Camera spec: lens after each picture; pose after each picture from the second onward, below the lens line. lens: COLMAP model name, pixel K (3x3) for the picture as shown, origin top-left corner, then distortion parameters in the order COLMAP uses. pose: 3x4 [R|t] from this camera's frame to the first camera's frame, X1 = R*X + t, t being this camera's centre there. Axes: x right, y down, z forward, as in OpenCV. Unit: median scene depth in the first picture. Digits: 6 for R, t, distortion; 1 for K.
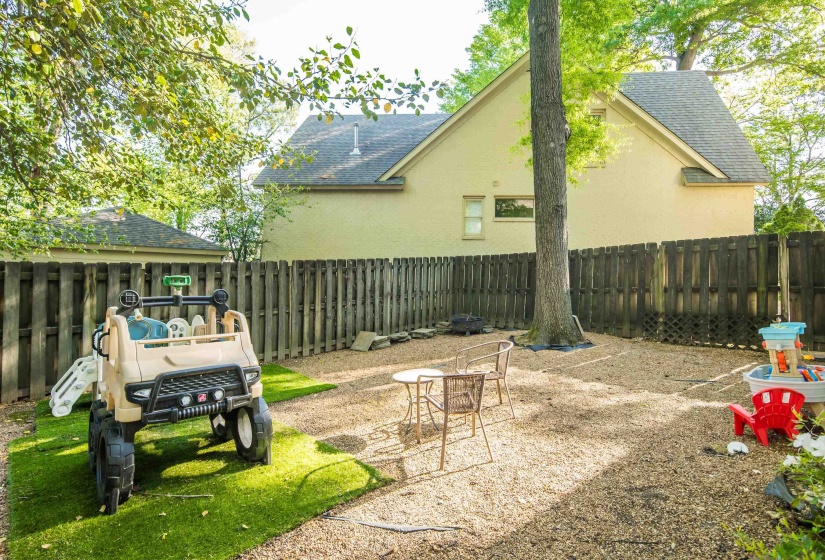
lens RADIAL K [[395.7, 0, 412.5], [0, 395.7, 280.0], [0, 0, 1]] dist [0.001688, -0.009905]
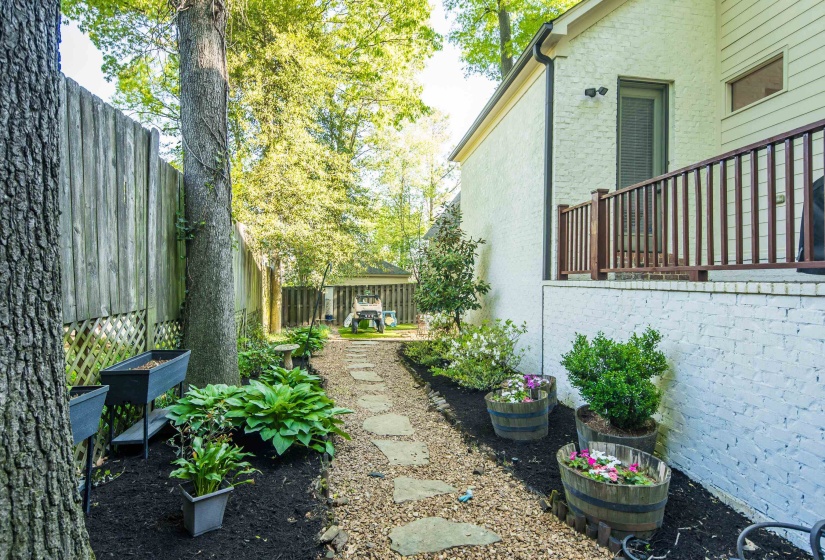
lens RADIAL K [[395.7, 0, 412.5], [0, 395.7, 280.0], [0, 0, 1]] dist [0.001688, -0.009905]
pose [[0.844679, -0.017084, -0.535001, 1.440104], [0.011332, 0.999837, -0.014037, -0.039496], [0.535154, 0.005794, 0.844735, -1.602247]]
